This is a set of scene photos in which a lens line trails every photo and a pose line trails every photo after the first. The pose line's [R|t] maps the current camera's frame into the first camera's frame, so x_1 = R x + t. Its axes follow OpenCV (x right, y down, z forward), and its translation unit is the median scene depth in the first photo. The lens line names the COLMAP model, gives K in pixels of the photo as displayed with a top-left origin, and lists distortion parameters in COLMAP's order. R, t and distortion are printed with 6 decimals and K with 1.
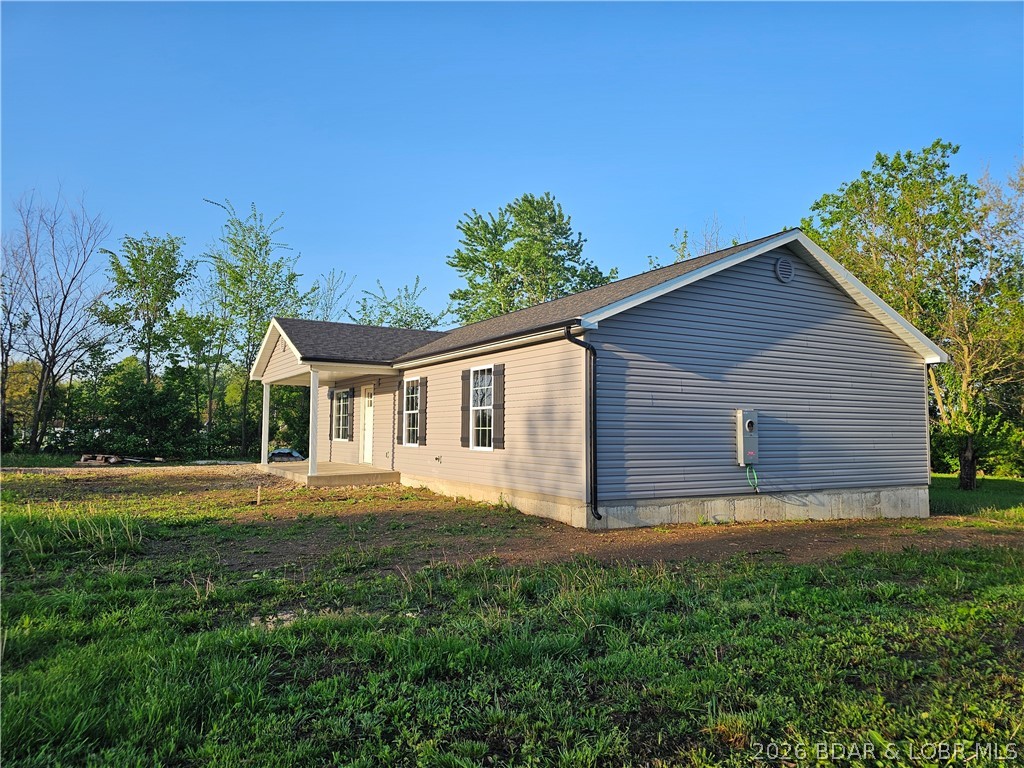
lens RADIAL K [[677.7, 0, 514.5], [0, 677.7, 389.7], [0, 0, 1]] dist [0.069925, -0.056706]
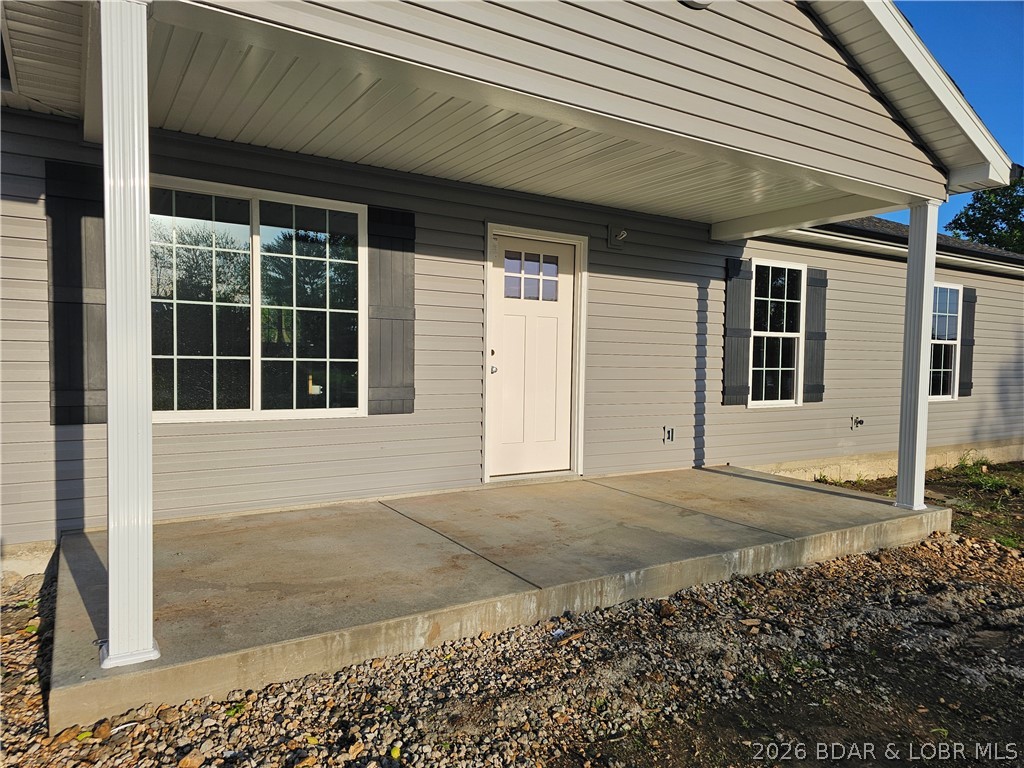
lens RADIAL K [[677.7, 0, 514.5], [0, 677.7, 389.7], [0, 0, 1]] dist [0.069925, -0.056706]
pose [[-0.043634, -0.053093, 0.997636, -0.724391], [-0.074432, 0.995984, 0.049750, 0.071135], [-0.996271, -0.072085, -0.047411, 1.407489]]
